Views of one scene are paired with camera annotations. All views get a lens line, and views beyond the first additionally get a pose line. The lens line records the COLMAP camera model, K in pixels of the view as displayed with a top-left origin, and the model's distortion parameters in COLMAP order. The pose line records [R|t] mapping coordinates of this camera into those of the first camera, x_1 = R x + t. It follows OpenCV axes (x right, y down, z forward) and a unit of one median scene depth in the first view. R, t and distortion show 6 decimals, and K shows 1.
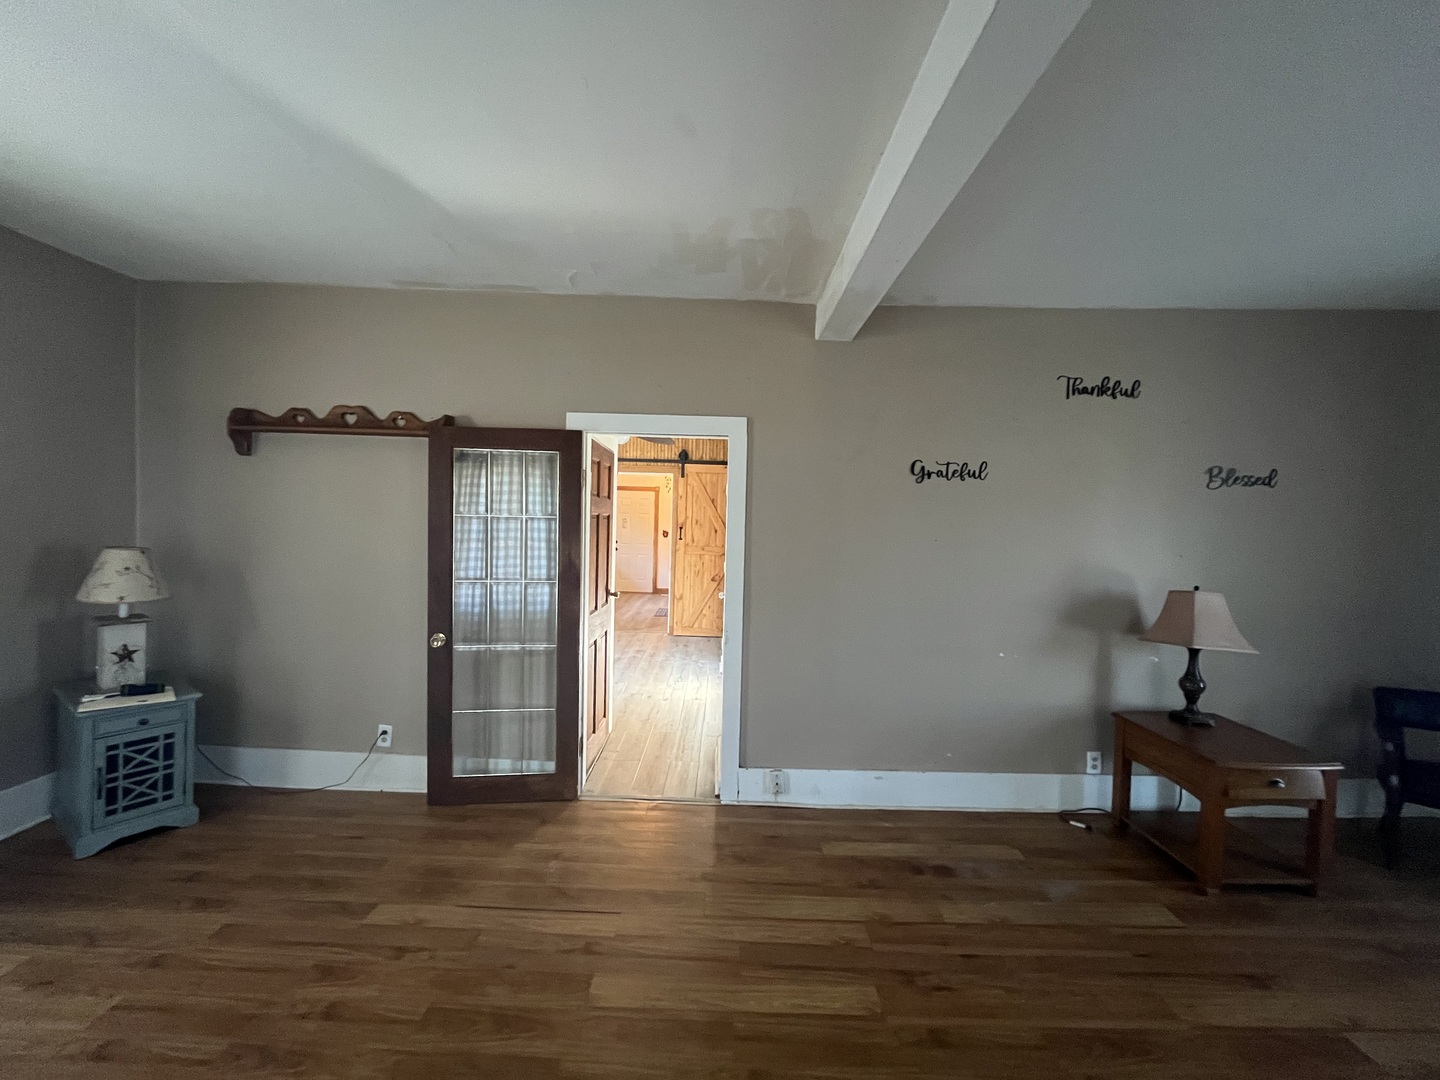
lens RADIAL K [[582.9, 0, 719.8], [0, 582.9, 537.8], [0, 0, 1]] dist [-0.001476, -0.000503]
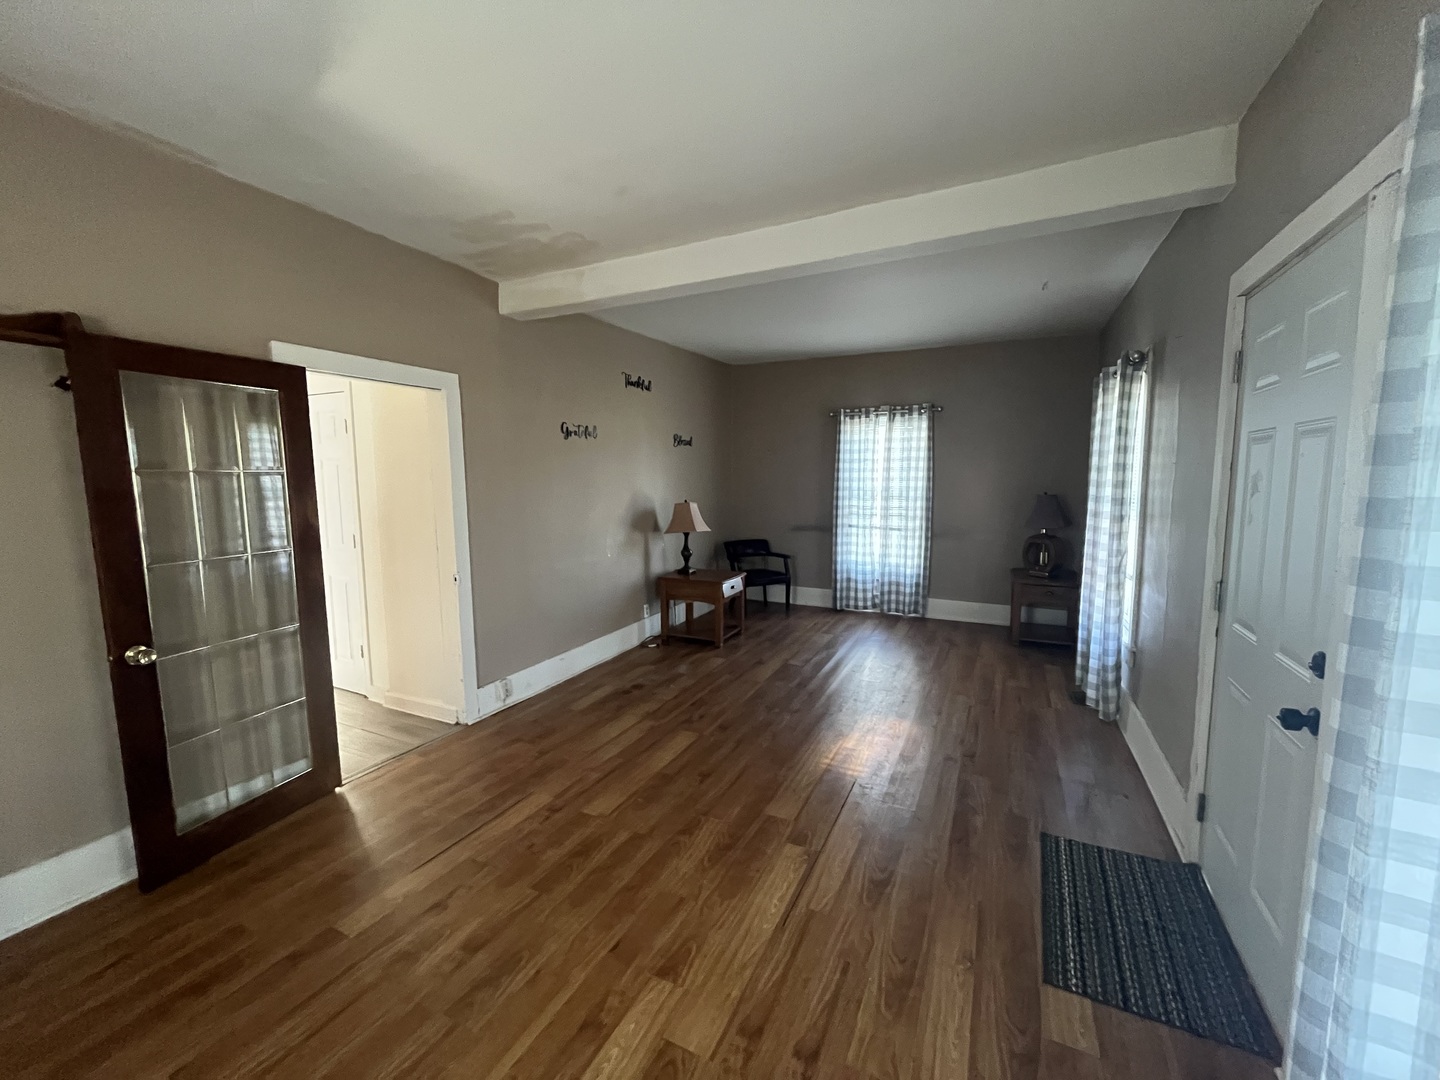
lens RADIAL K [[582.9, 0, 717.9], [0, 582.9, 536.9], [0, 0, 1]] dist [-0.001476, -0.000503]
pose [[0.434144, -0.124107, 0.892253, -0.760381], [0.045189, 0.992218, 0.116024, -0.010405], [-0.899709, -0.010051, 0.436374, 0.088355]]
